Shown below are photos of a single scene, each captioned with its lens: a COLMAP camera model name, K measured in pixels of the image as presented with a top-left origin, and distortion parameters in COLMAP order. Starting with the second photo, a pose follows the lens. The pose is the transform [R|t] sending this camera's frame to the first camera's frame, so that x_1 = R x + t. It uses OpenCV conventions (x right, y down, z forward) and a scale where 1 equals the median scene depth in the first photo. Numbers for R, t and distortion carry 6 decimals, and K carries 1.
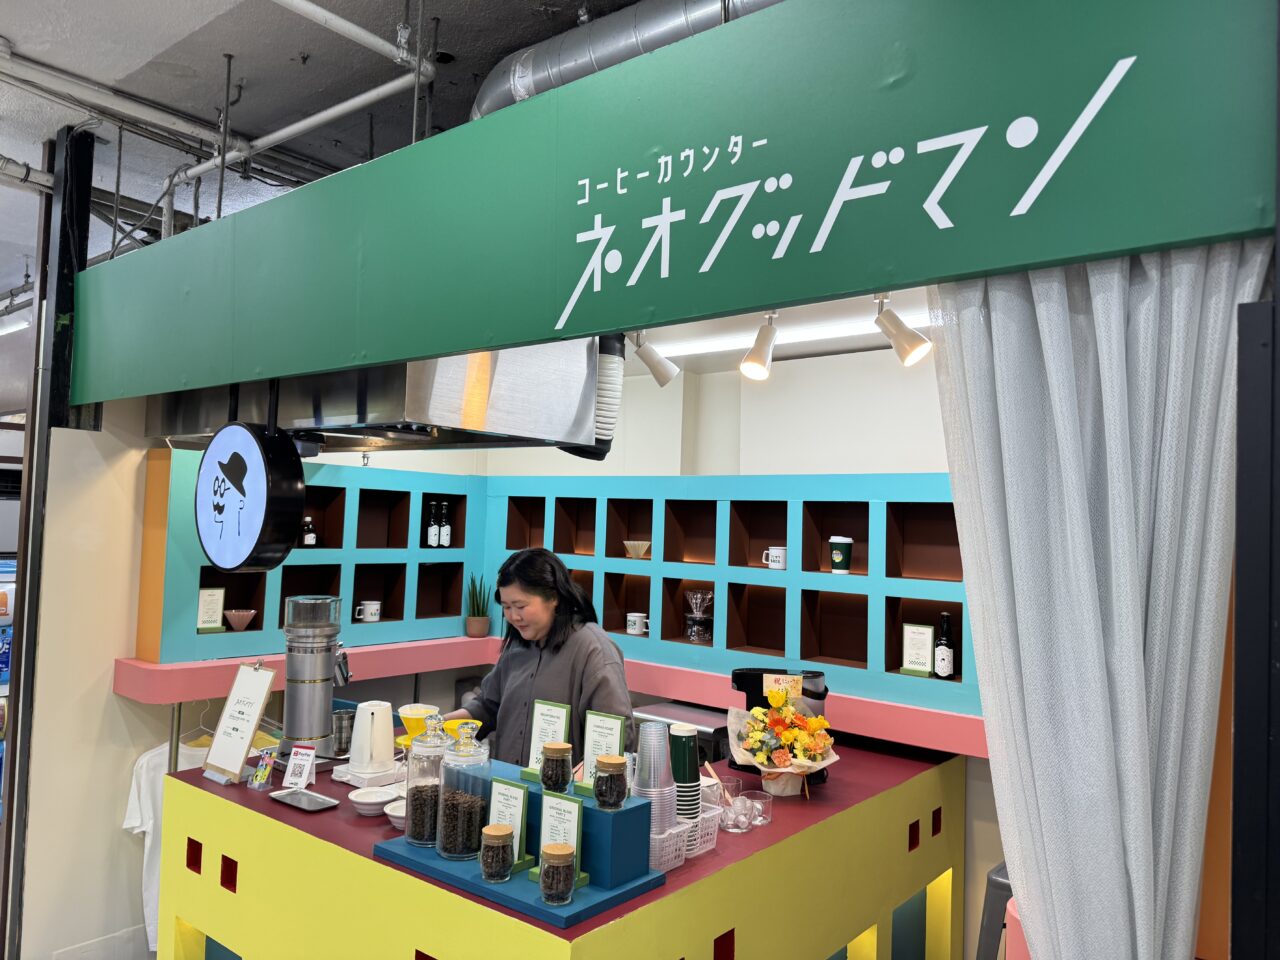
lens RADIAL K [[913.6, 0, 636.2], [0, 913.6, 500.9], [0, 0, 1]] dist [0.123404, -0.192790]
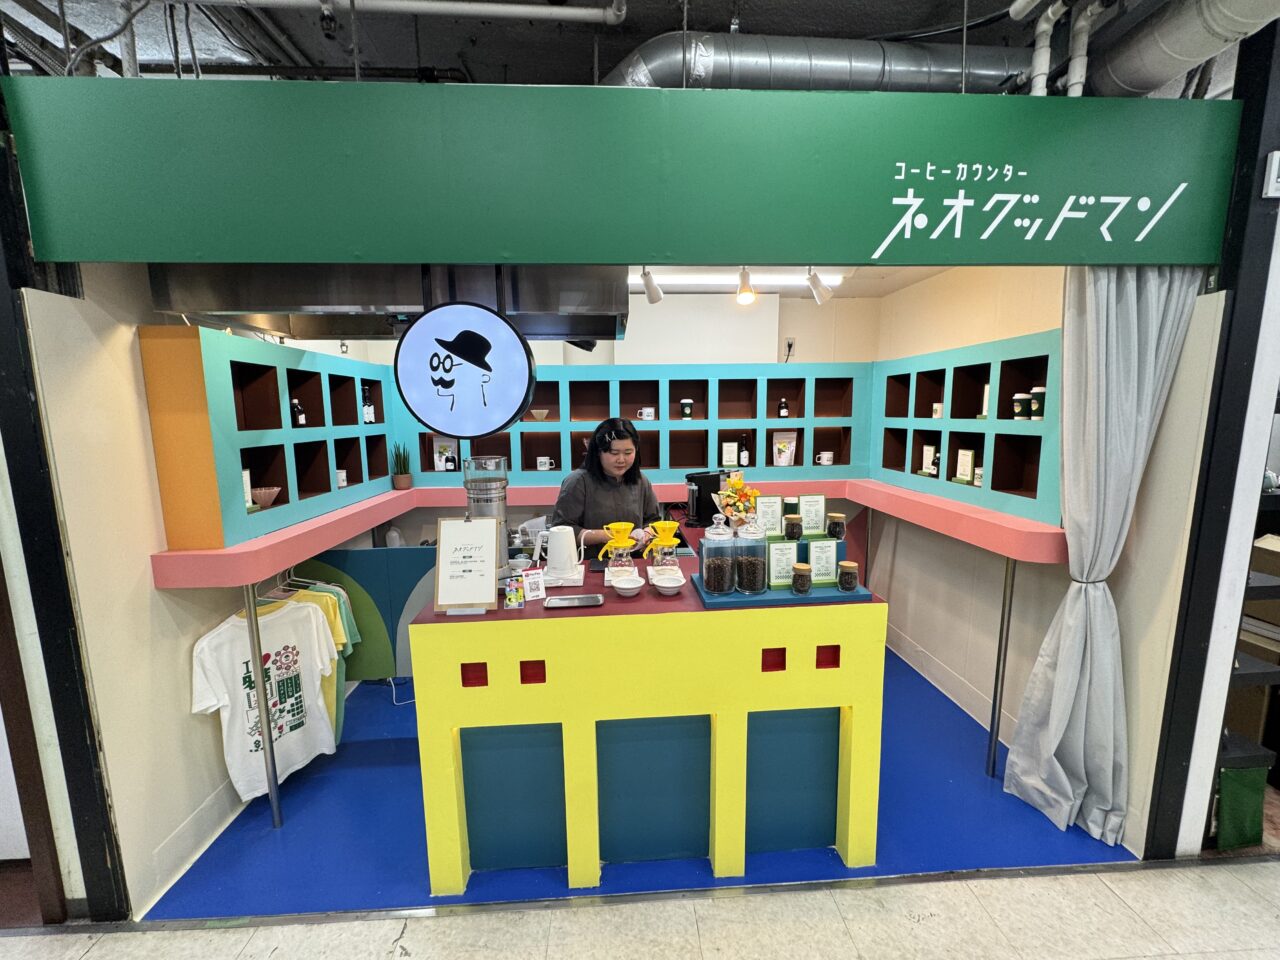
lens RADIAL K [[510.5, 0, 640.0], [0, 510.5, 480.0], [0, 0, 1]] dist [-0.000440, 0.000202]
pose [[0.729642, -0.136140, 0.670140, -1.065738], [0.020228, 0.983850, 0.177846, 0.027394], [-0.683530, -0.116208, 0.720613, 0.613222]]
